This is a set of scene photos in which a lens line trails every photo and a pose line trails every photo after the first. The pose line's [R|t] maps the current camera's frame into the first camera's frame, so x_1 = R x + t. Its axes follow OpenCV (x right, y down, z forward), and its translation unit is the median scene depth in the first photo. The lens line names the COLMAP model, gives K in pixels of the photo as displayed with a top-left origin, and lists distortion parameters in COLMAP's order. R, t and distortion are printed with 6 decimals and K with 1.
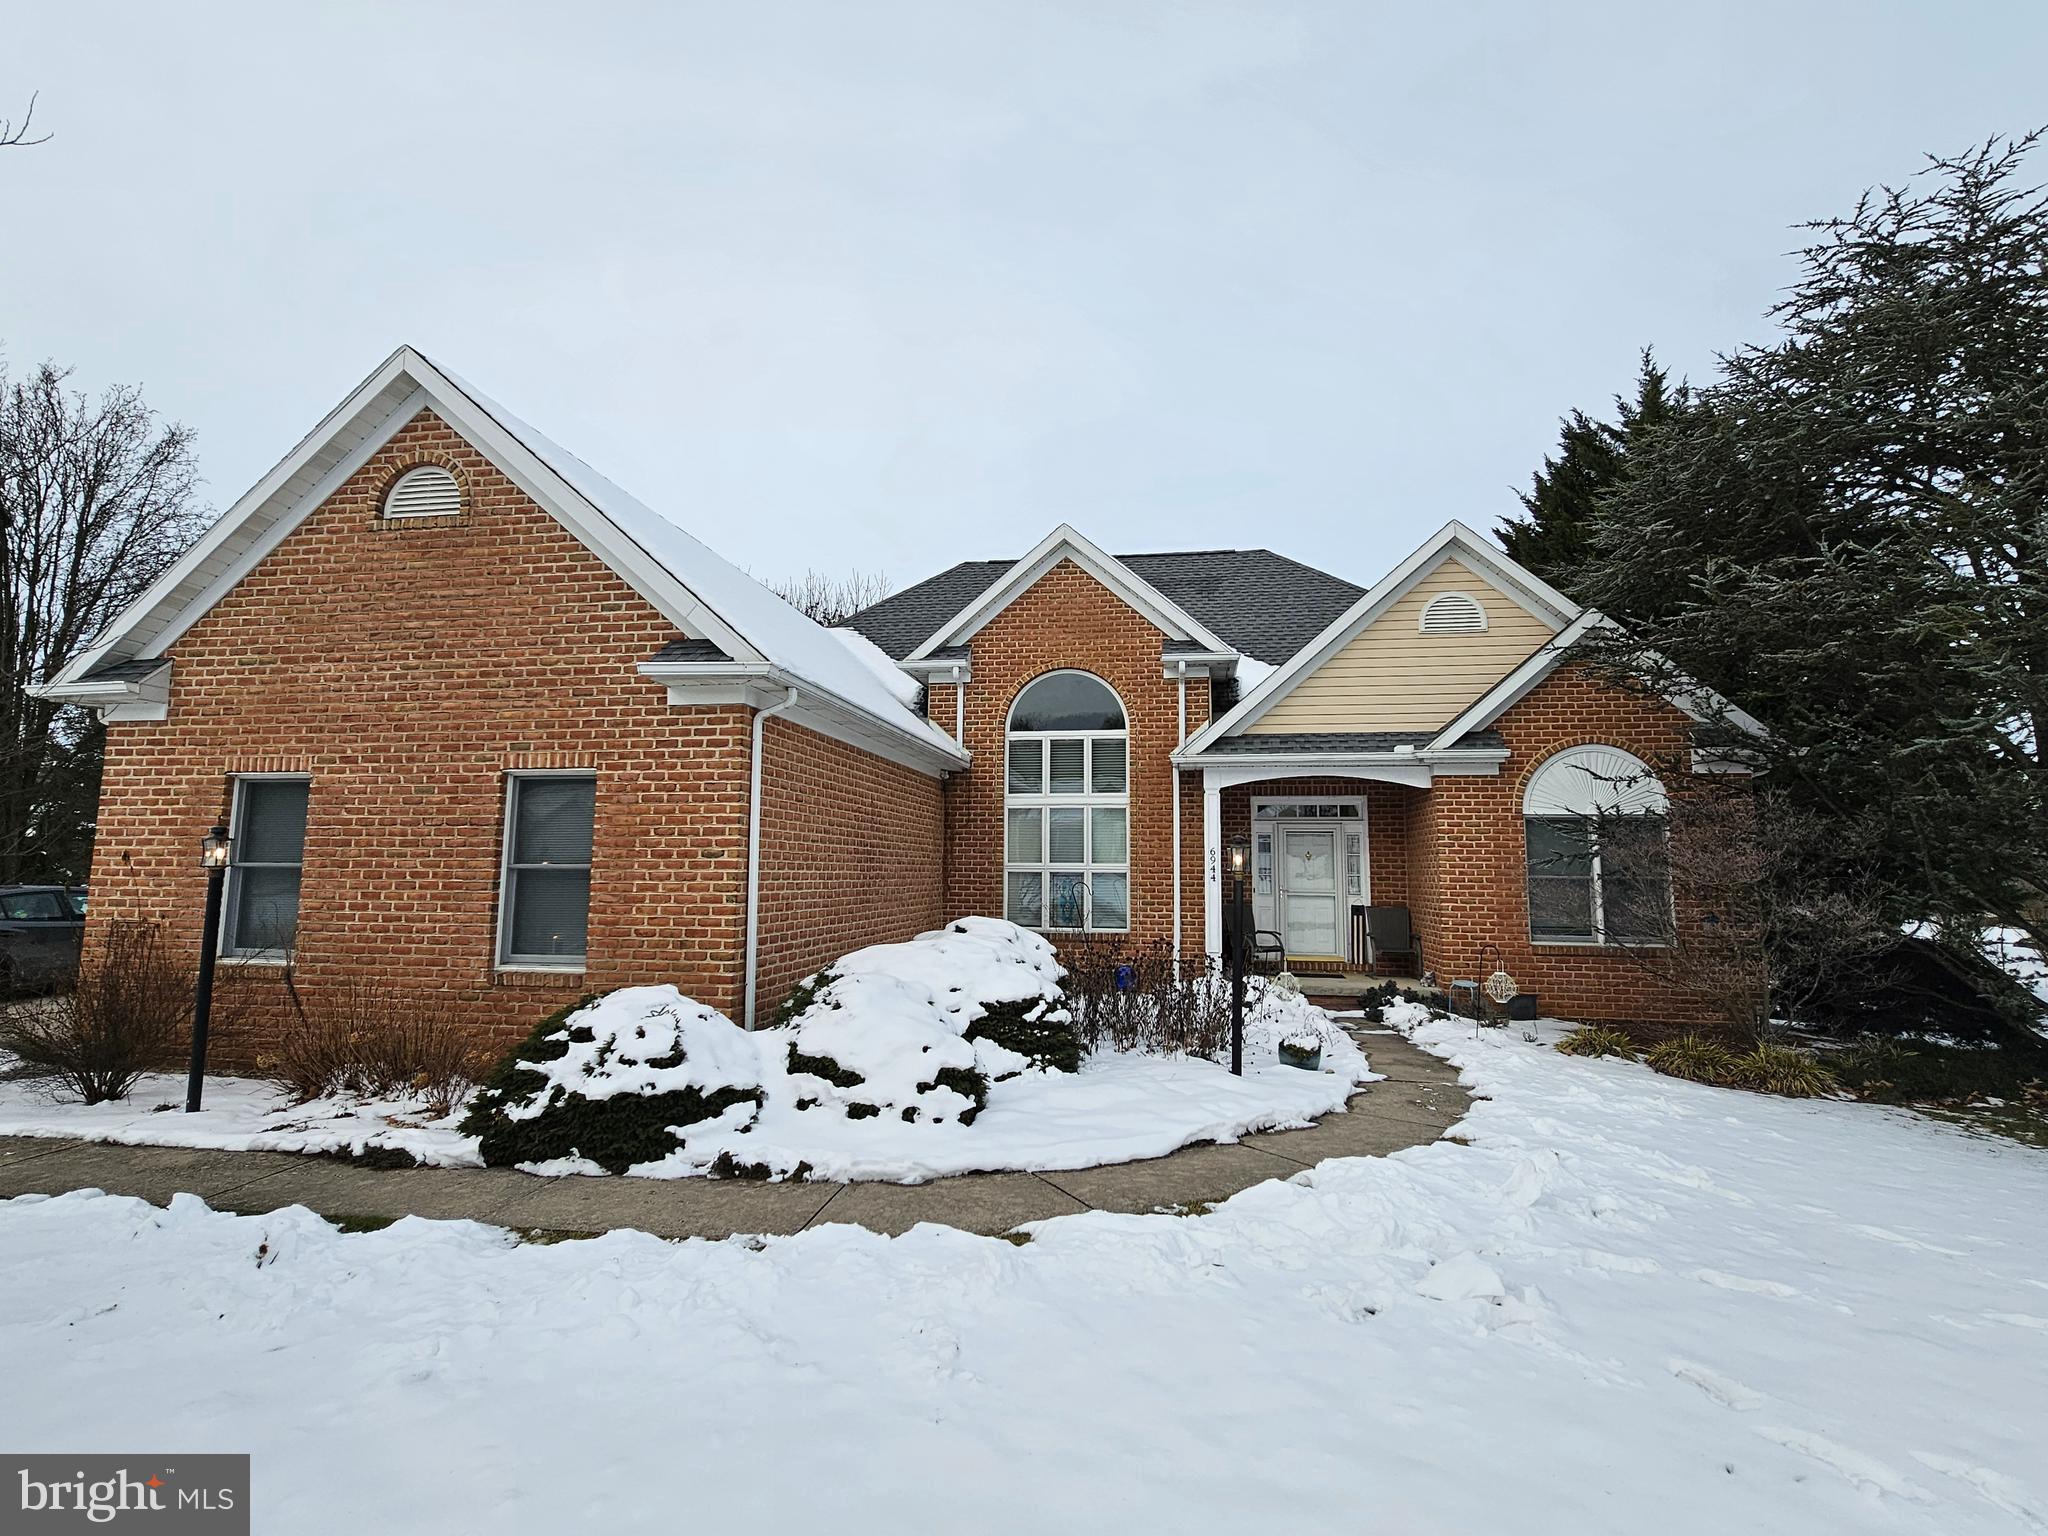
lens RADIAL K [[963.8, 0, 1009.4], [0, 963.8, 761.8], [0, 0, 1]] dist [0.001245, 0.000090]
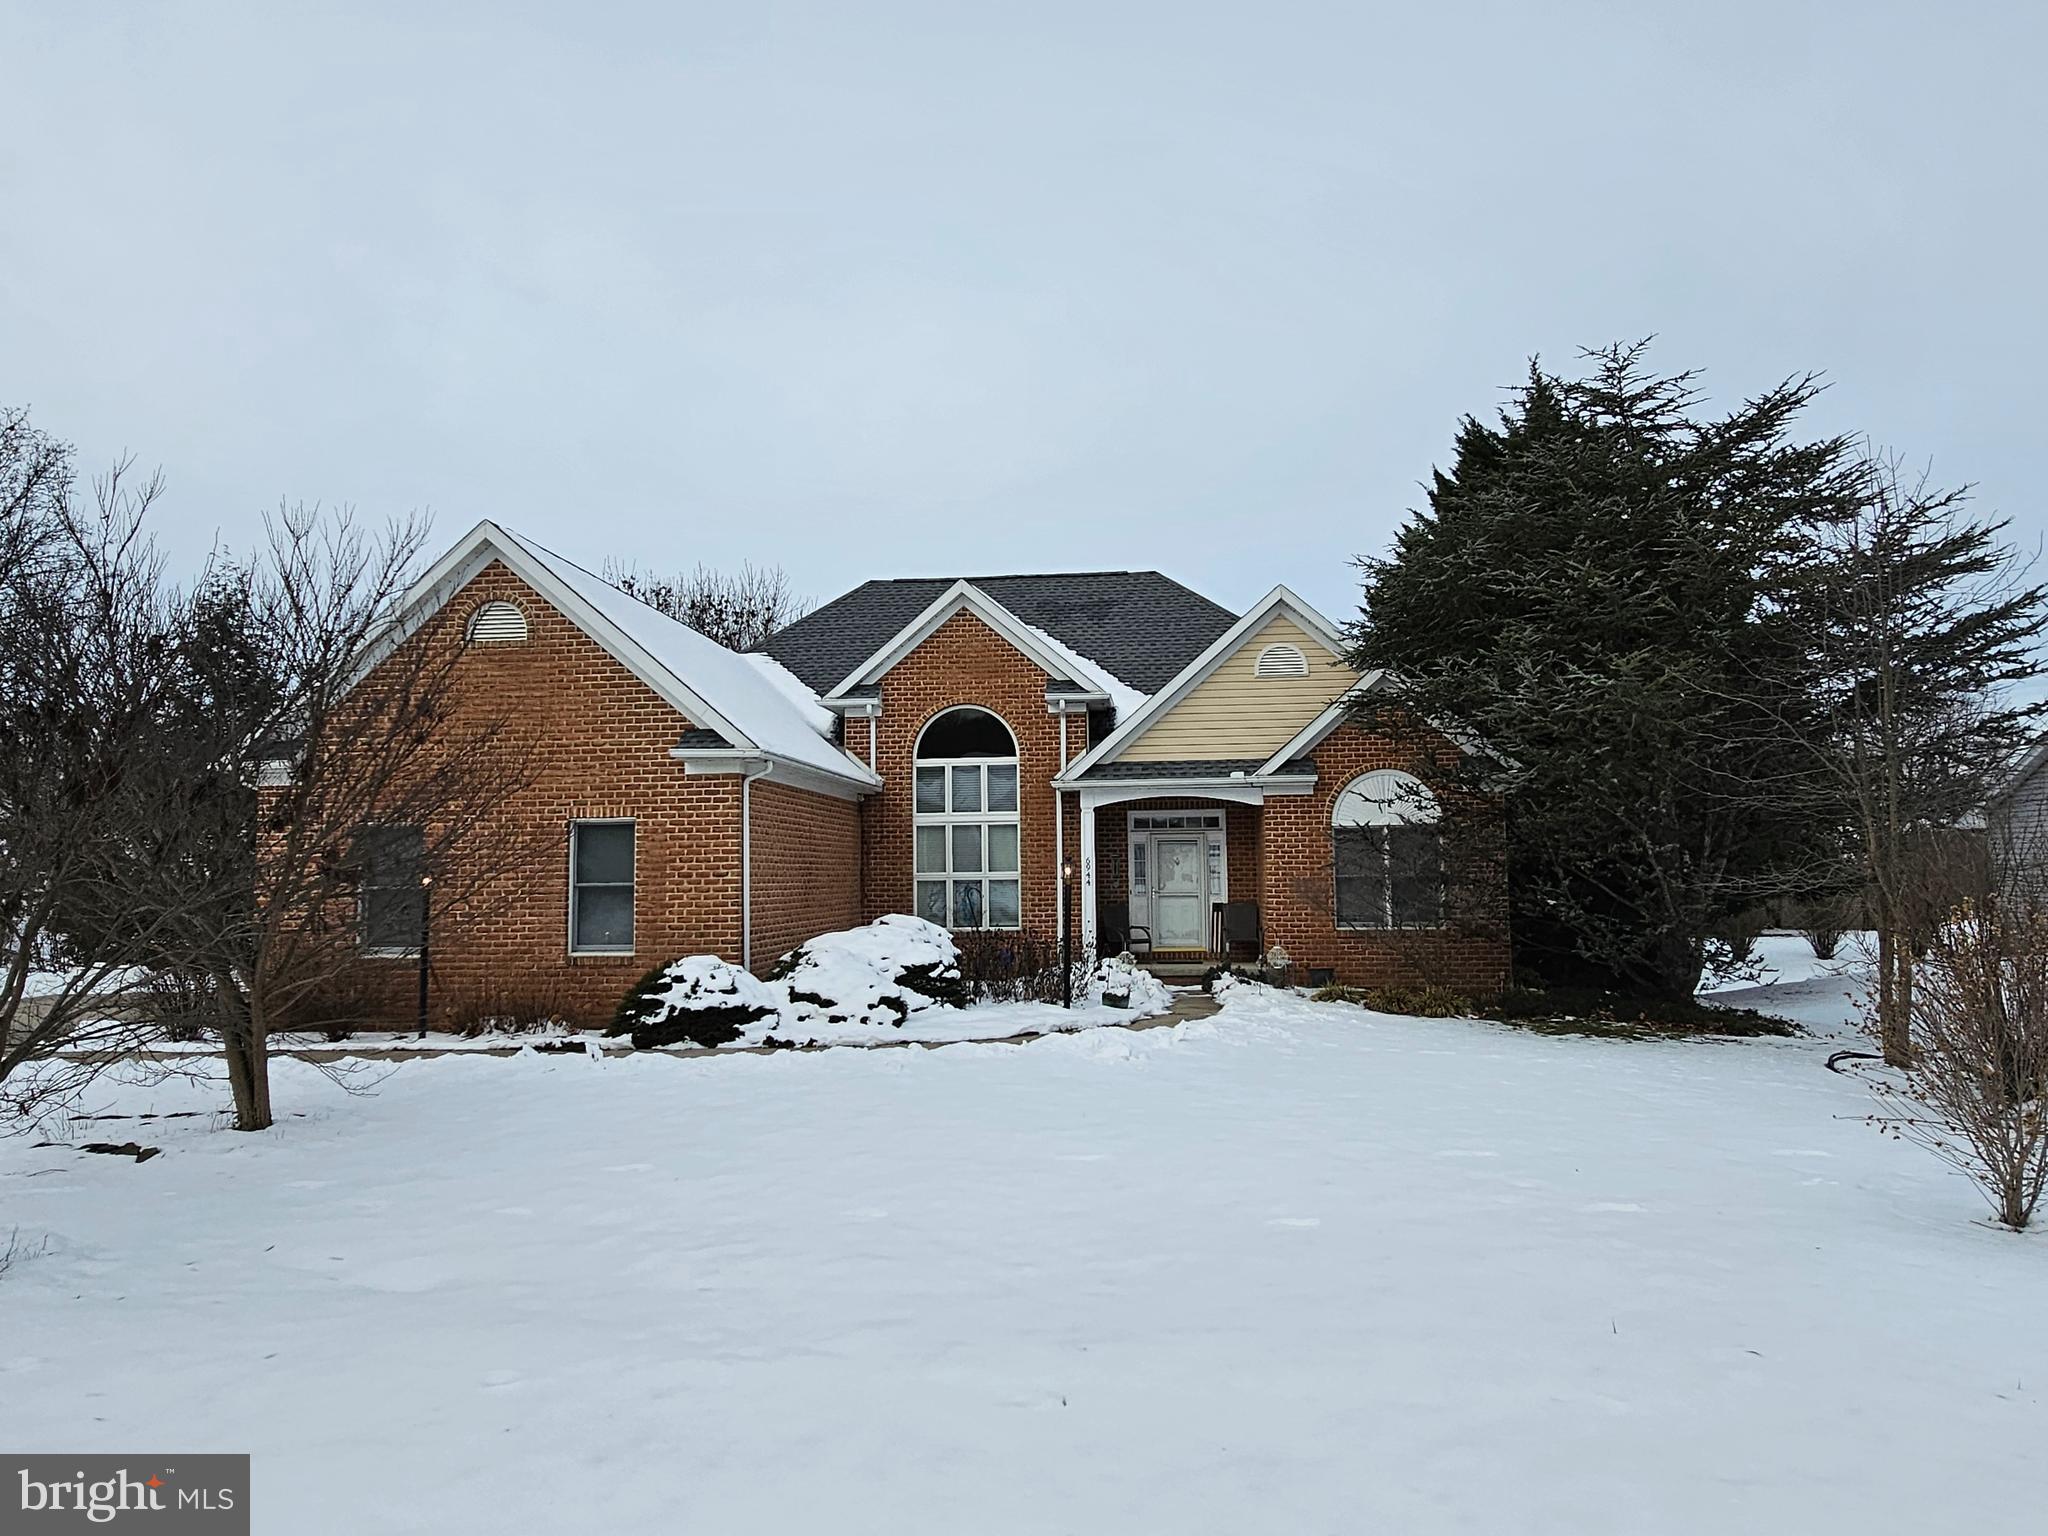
lens RADIAL K [[1365.8, 0, 1006.0], [0, 1365.8, 756.1], [0, 0, 1]] dist [0.002714, 0.000734]
pose [[0.997674, -0.014867, 0.066524, -0.002980], [0.013176, 0.999581, 0.025781, -0.124864], [-0.066879, -0.024844, 0.997452, -1.044723]]
